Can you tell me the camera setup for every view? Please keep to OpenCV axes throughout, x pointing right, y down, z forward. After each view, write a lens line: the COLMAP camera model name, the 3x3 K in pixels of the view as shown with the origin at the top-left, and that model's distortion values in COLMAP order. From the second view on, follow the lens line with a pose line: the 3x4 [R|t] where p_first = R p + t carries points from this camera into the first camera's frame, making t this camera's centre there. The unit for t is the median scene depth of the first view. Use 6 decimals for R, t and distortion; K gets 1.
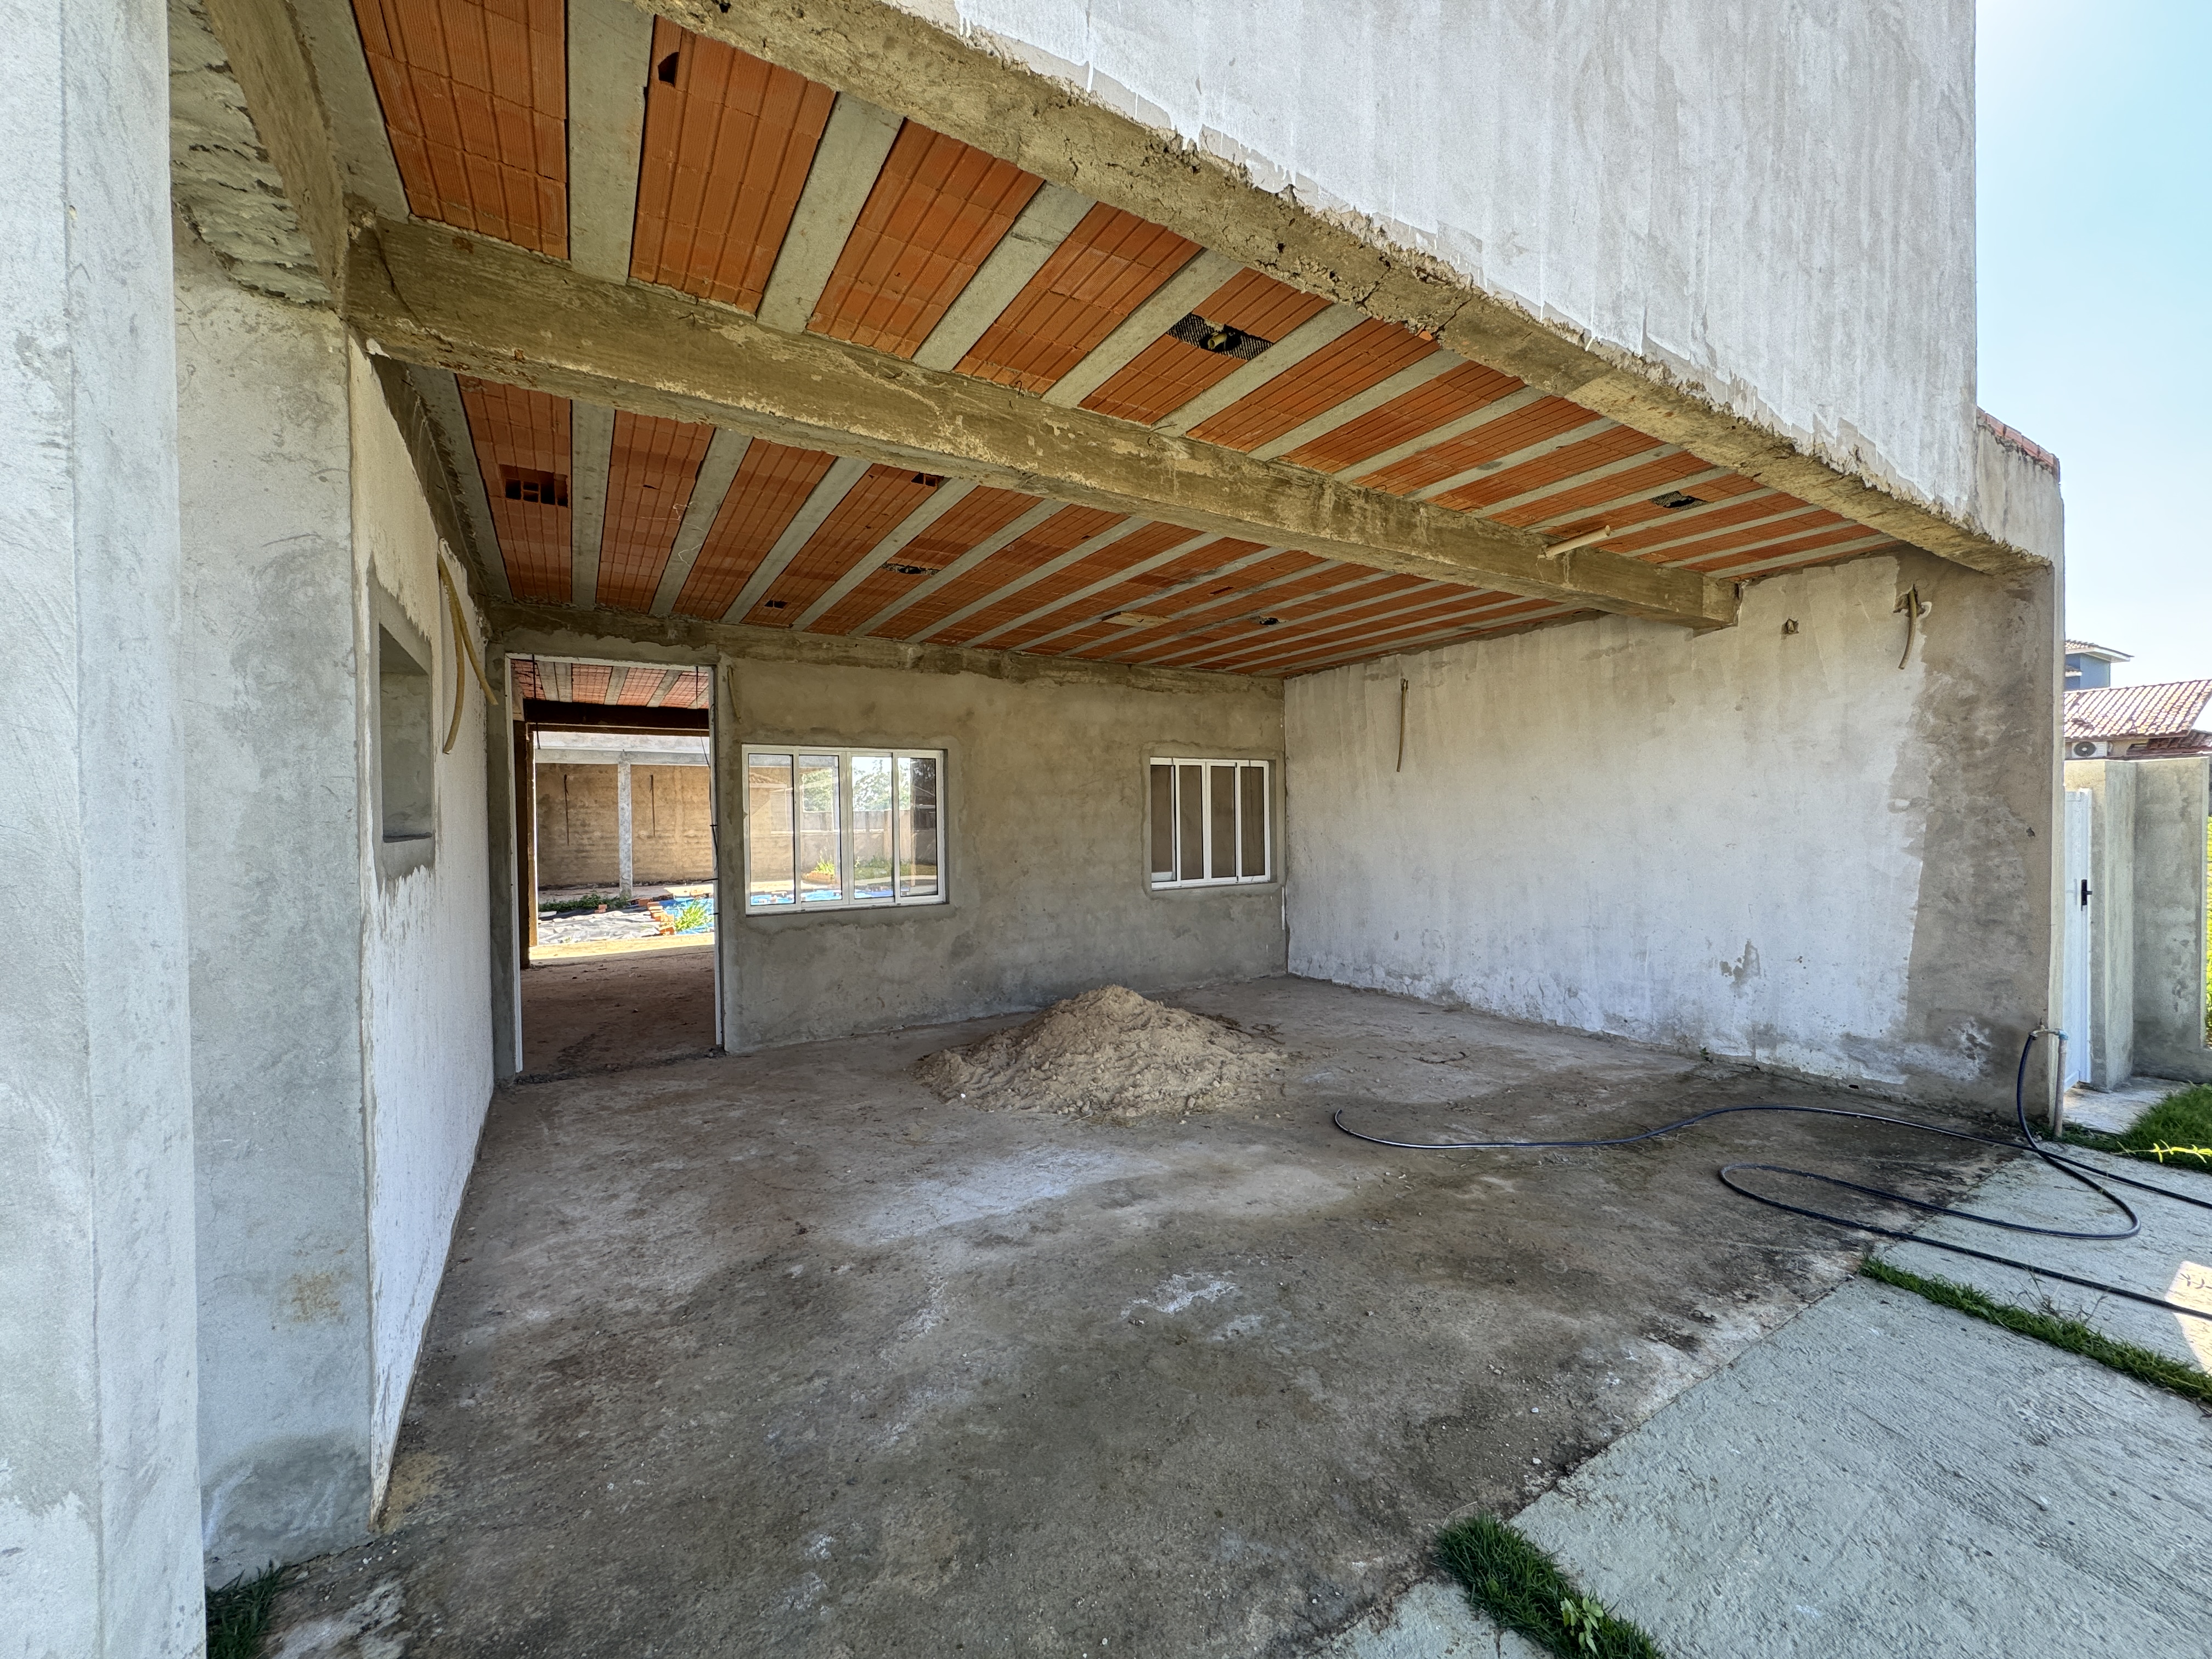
lens RADIAL K [[886.8, 0, 1135.2], [0, 886.8, 830.2], [0, 0, 1]] dist [-0.003795, 0.000465]
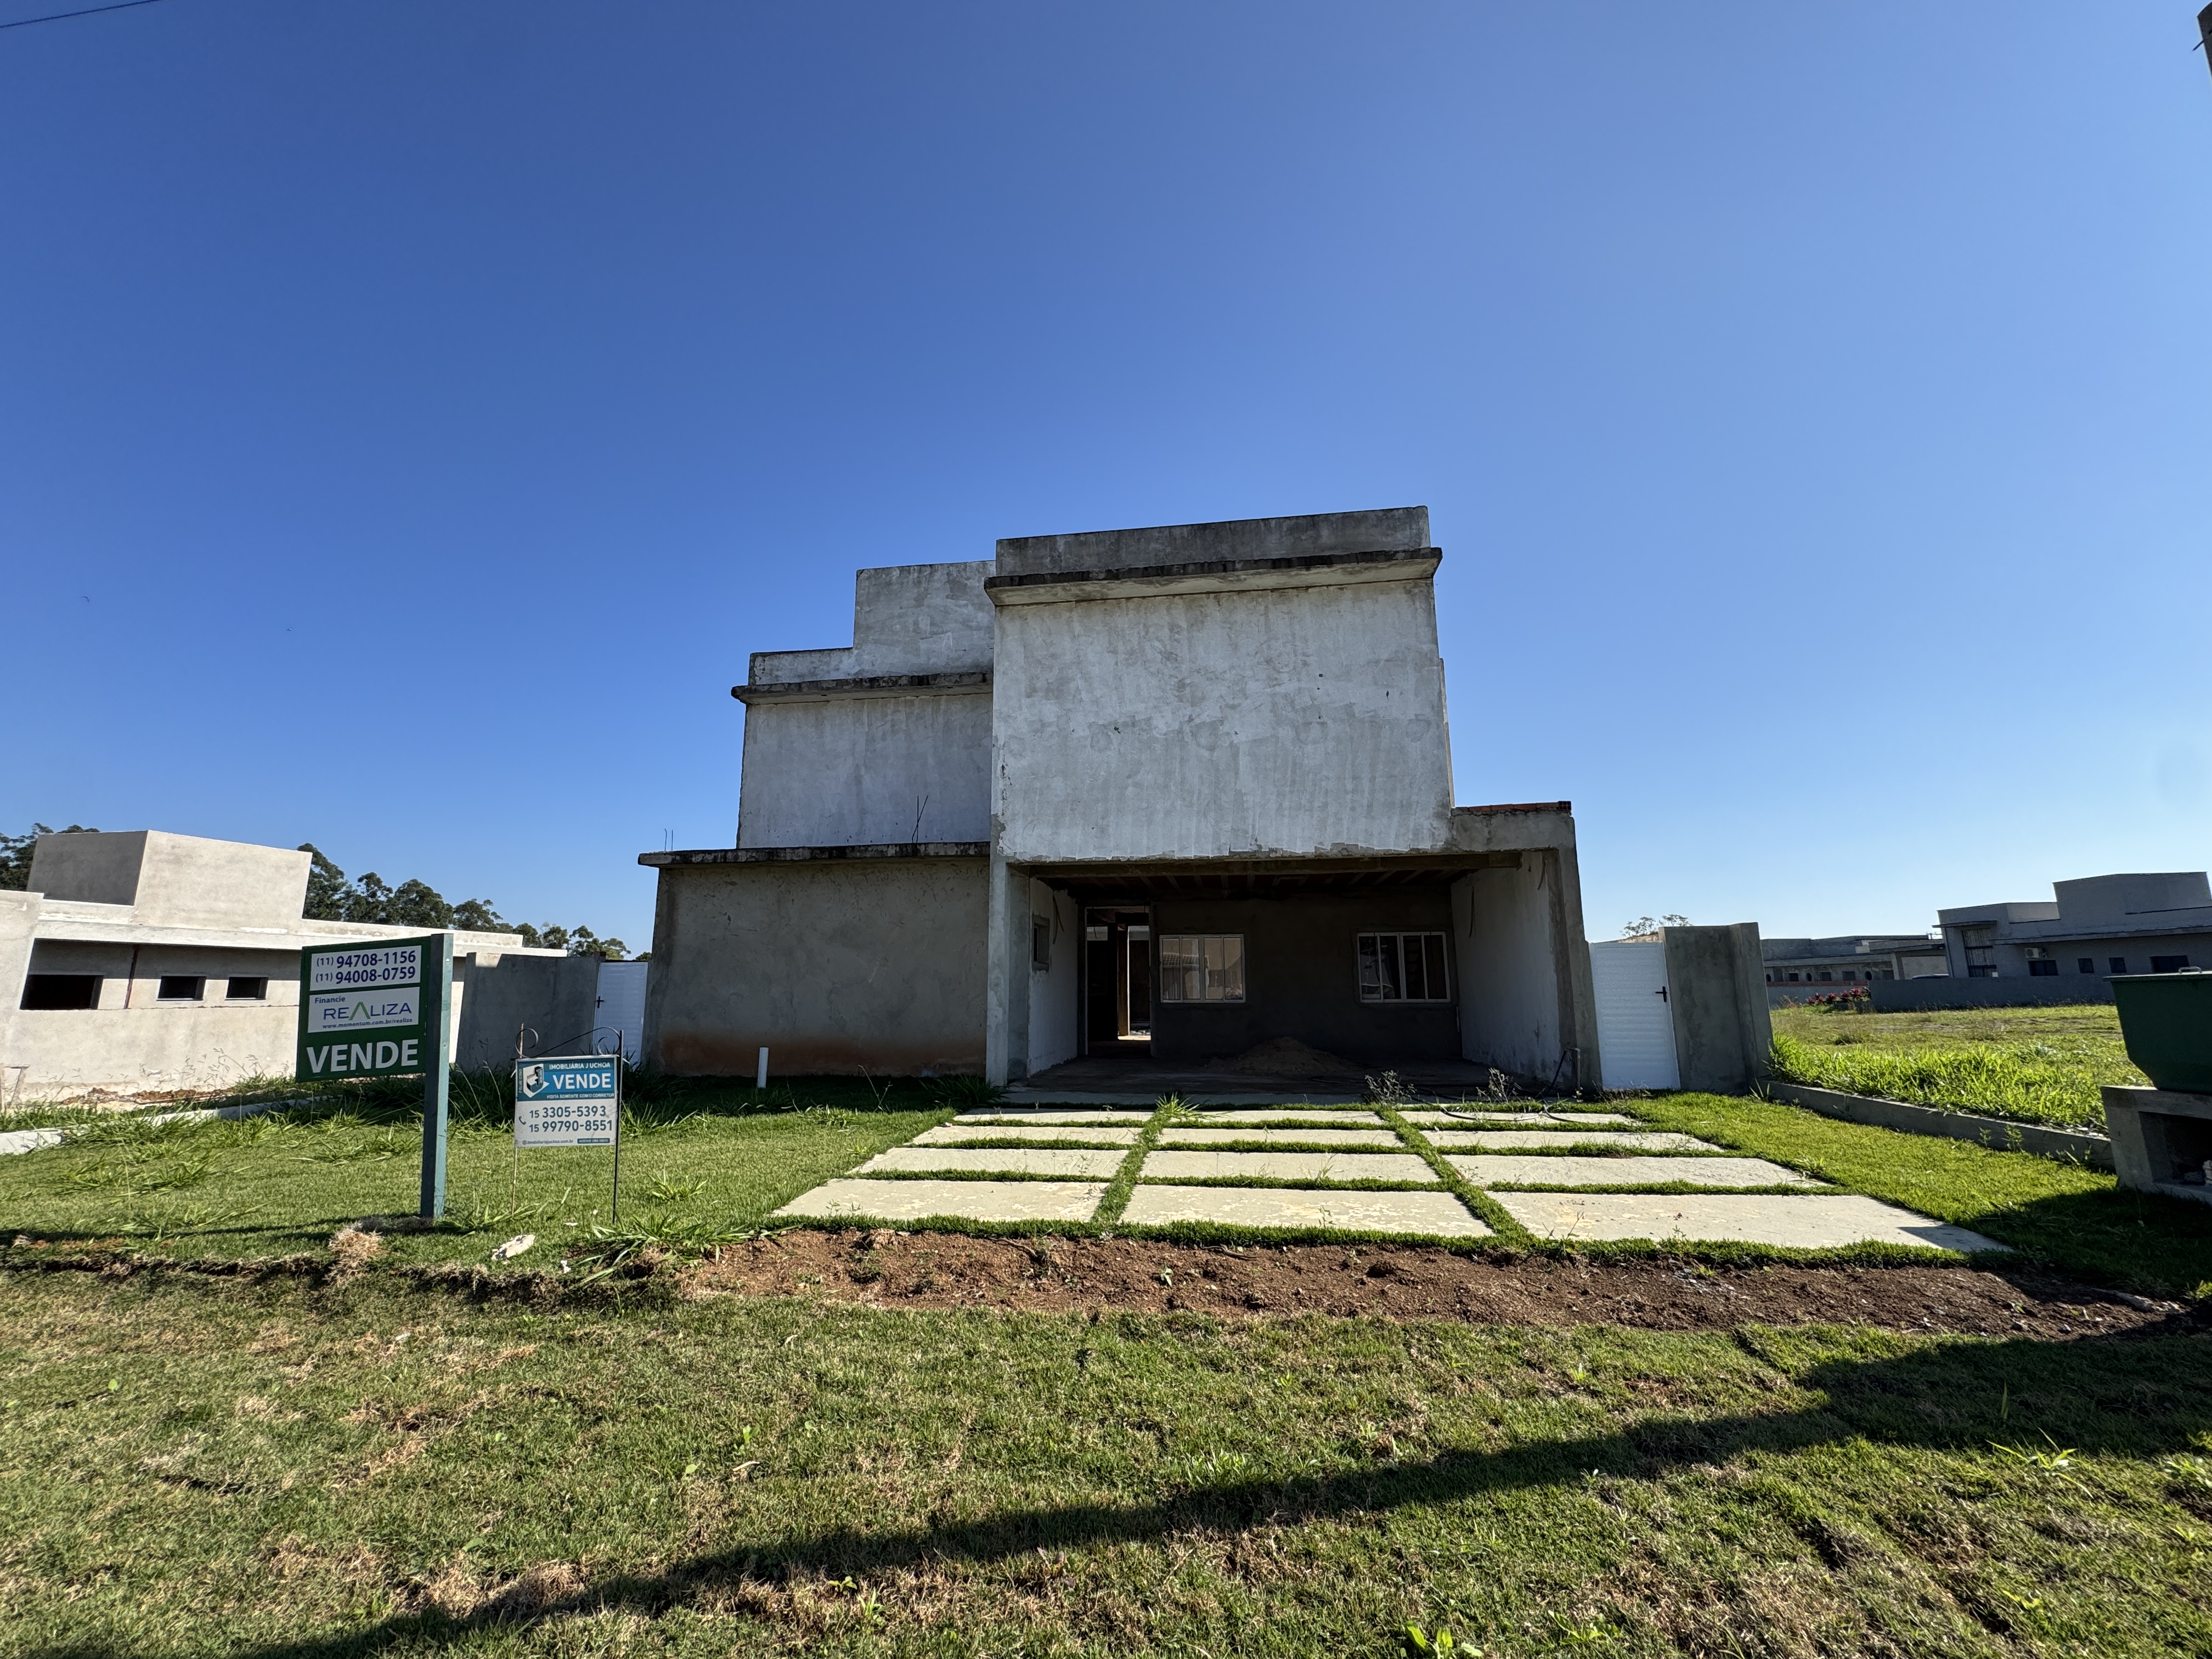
lens RADIAL K [[886.8, 0, 1104.1], [0, 886.8, 823.7], [0, 0, 1]] dist [-0.003795, 0.000465]
pose [[0.756920, -0.104609, -0.645081, 1.014694], [-0.021600, 0.982561, -0.184682, 0.057133], [0.653150, 0.153723, 0.741460, -0.952346]]
